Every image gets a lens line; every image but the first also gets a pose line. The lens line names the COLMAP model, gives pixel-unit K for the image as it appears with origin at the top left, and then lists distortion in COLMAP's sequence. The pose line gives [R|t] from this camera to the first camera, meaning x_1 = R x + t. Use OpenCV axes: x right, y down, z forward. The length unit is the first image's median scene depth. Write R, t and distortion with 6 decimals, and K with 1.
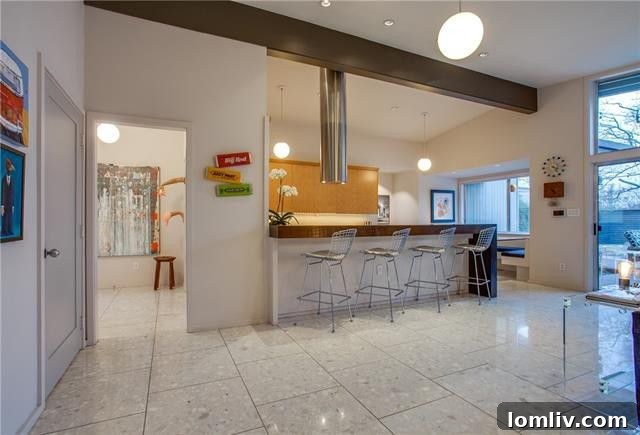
lens RADIAL K [[333.4, 0, 320.0], [0, 333.4, 217.5], [0, 0, 1]] dist [0.000278, -0.000017]
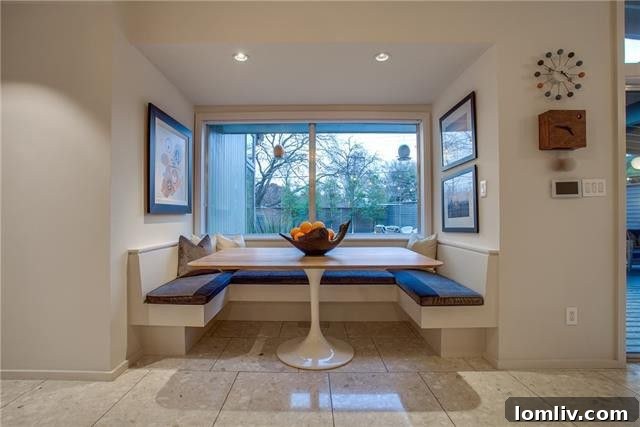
lens RADIAL K [[328.4, 0, 320.0], [0, 328.4, 213.5], [0, 0, 1]] dist [-0.002292, -0.000258]
pose [[0.475259, 0.011827, 0.879767, 0.206935], [-0.012033, 0.999904, -0.006941, 0.023715], [-0.879764, -0.007287, 0.475355, 1.043094]]
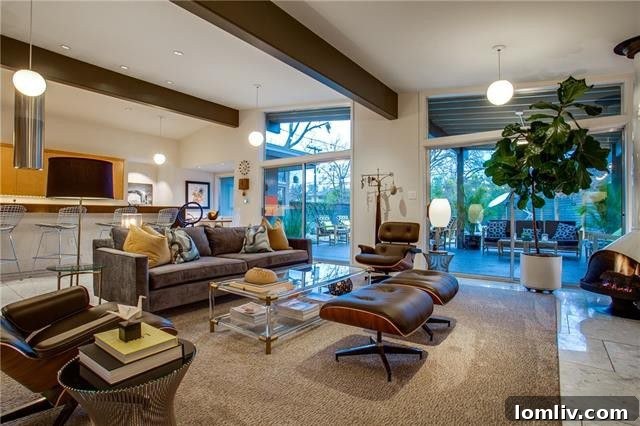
lens RADIAL K [[328.4, 0, 320.0], [0, 328.4, 213.0], [0, 0, 1]] dist [-0.002292, -0.000258]
pose [[0.901643, 0.003233, 0.432469, 0.380335], [-0.008821, 0.999902, 0.010915, 0.021144], [-0.432391, -0.013657, 0.901583, -0.387602]]
